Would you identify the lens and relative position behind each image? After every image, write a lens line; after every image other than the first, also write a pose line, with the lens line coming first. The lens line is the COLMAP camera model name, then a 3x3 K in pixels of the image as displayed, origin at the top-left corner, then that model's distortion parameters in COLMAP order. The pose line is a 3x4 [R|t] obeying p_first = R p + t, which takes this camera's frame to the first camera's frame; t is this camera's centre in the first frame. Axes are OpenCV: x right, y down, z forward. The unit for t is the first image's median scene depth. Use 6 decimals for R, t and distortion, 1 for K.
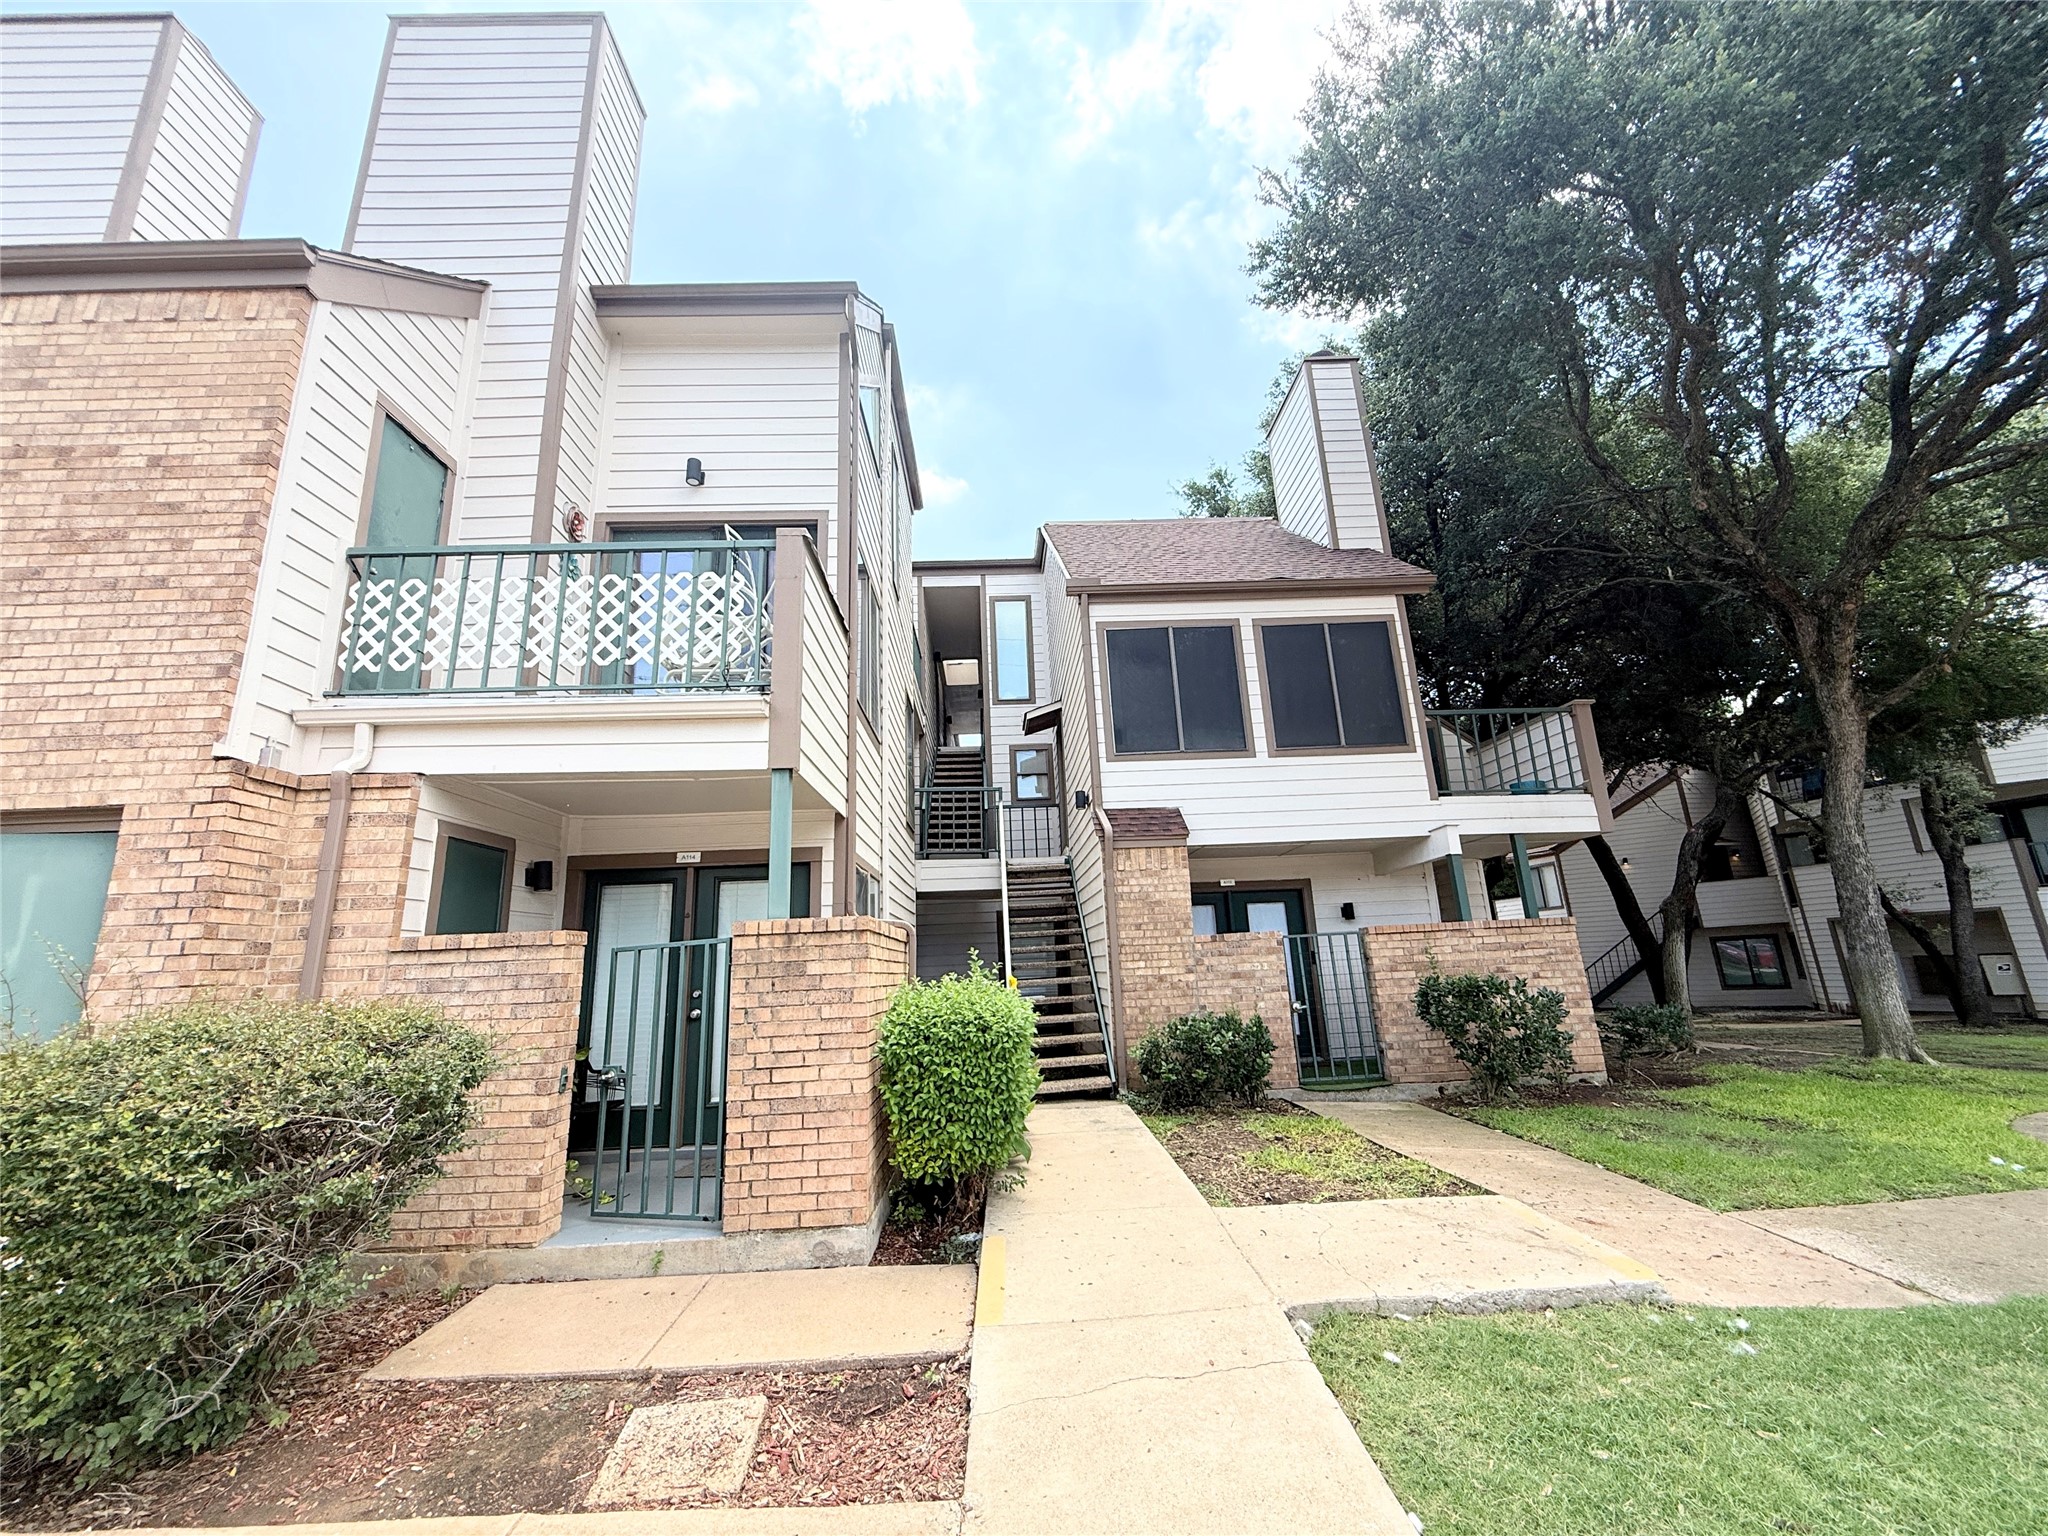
lens RADIAL K [[818.4, 0, 1018.2], [0, 818.4, 767.0], [0, 0, 1]] dist [0.001376, -0.000288]
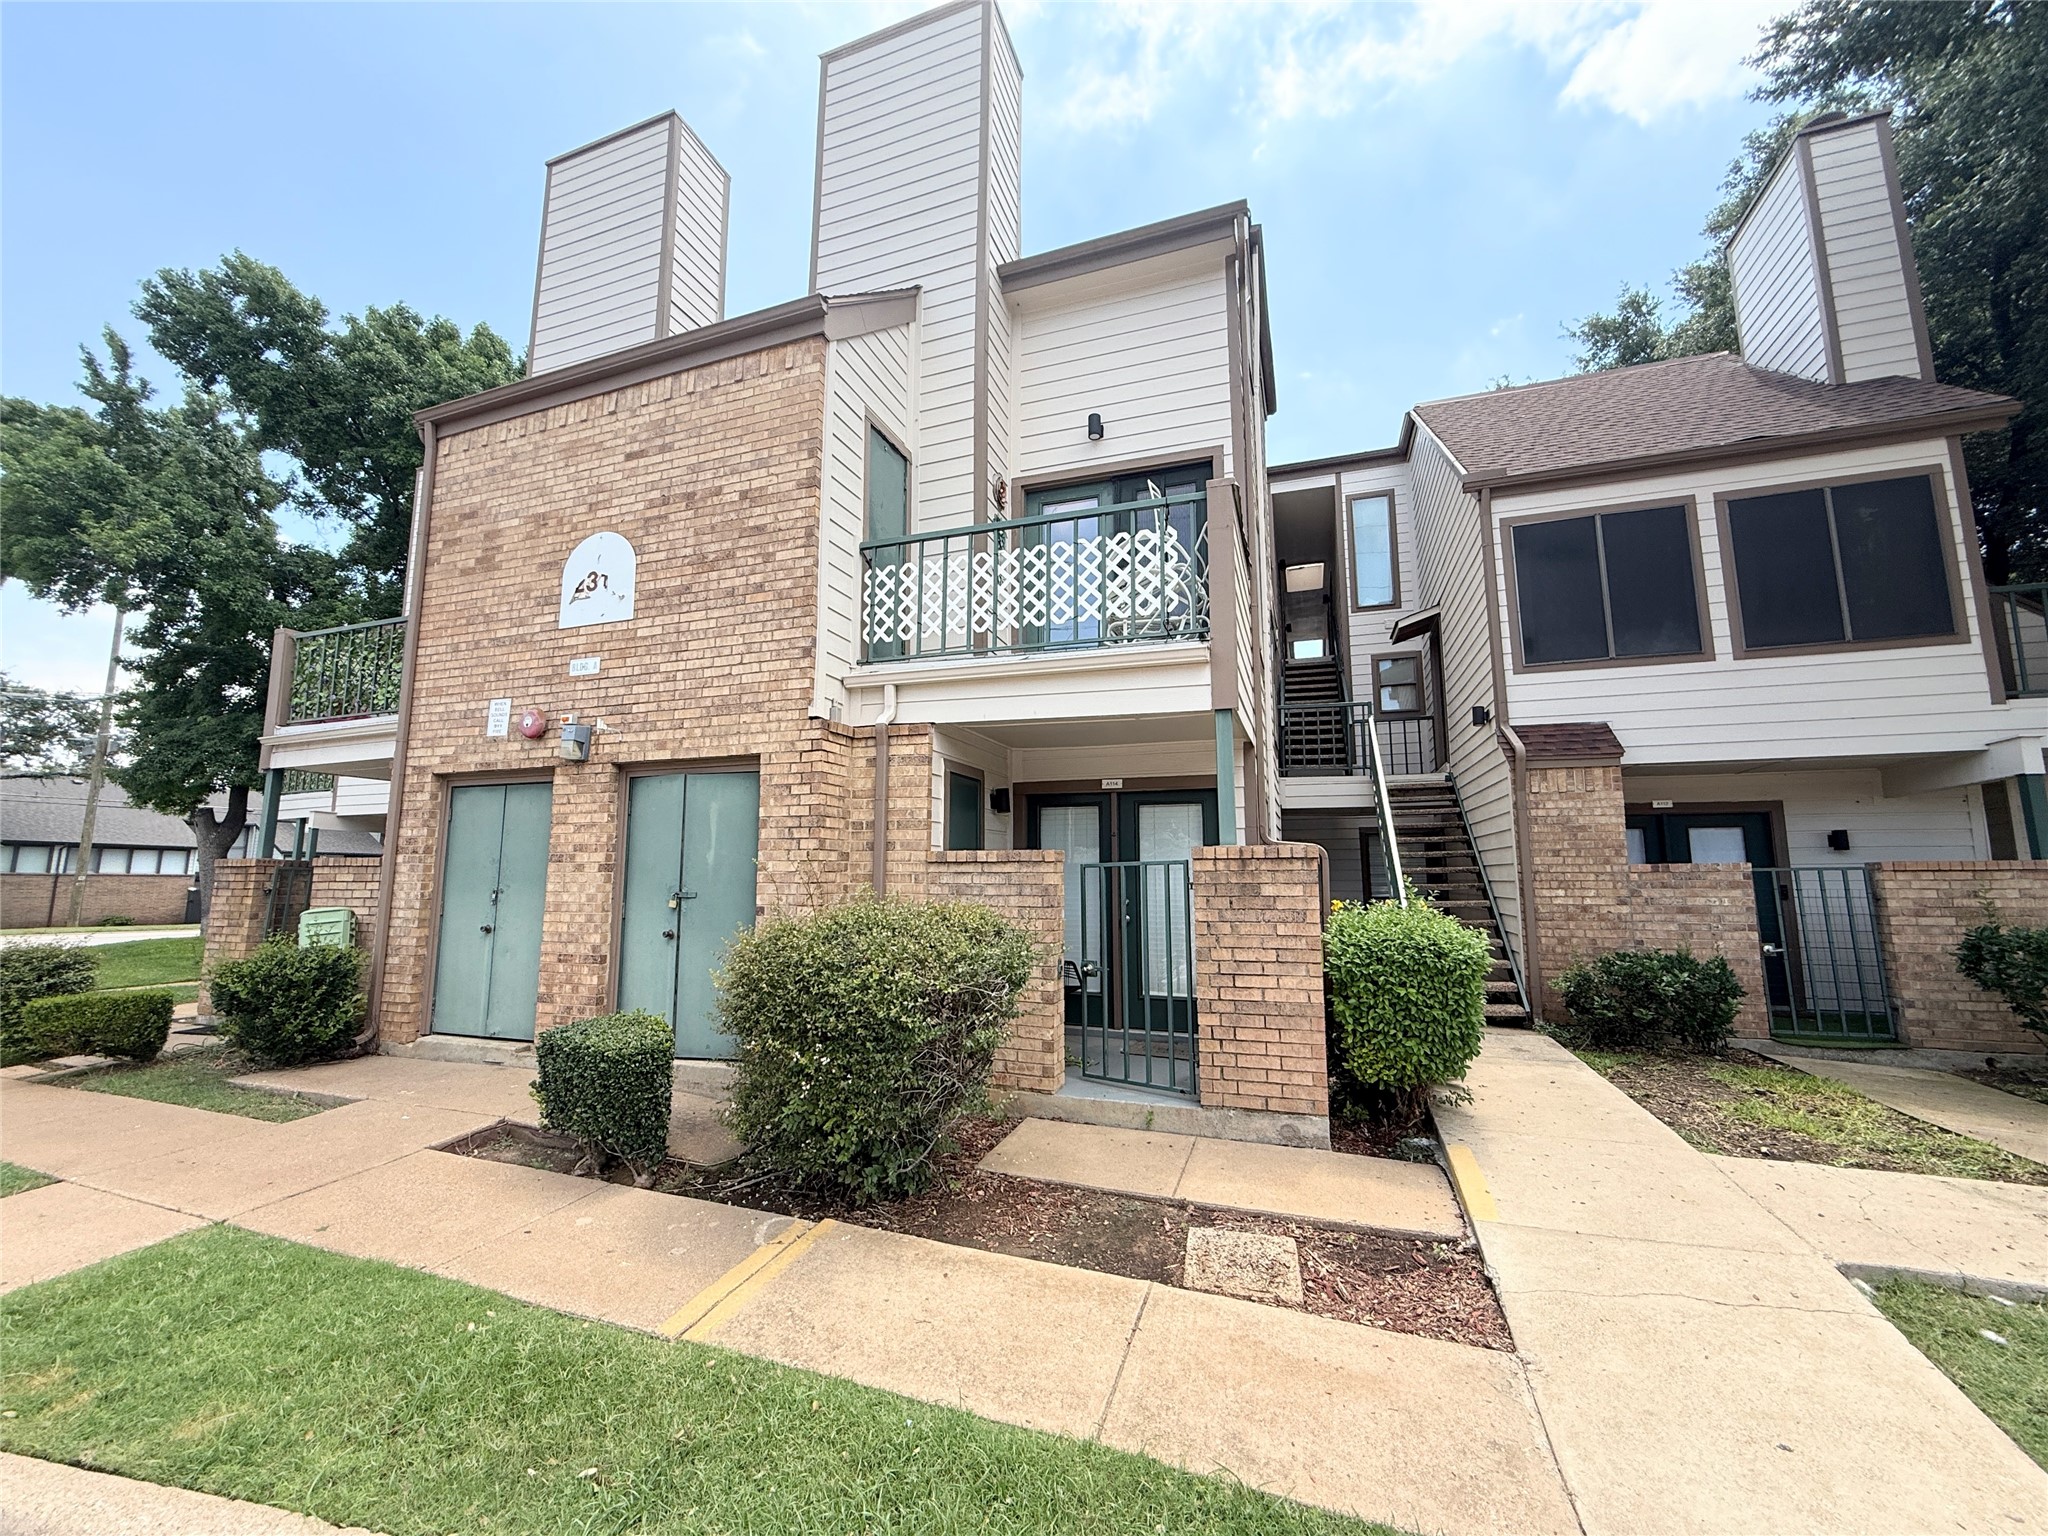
lens RADIAL K [[818.4, 0, 1018.2], [0, 818.4, 767.0], [0, 0, 1]] dist [0.001376, -0.000288]
pose [[0.931718, -0.006073, -0.363132, -0.146520], [0.047102, 0.993436, 0.104239, -0.047807], [0.360116, -0.114225, 0.925888, -0.121105]]
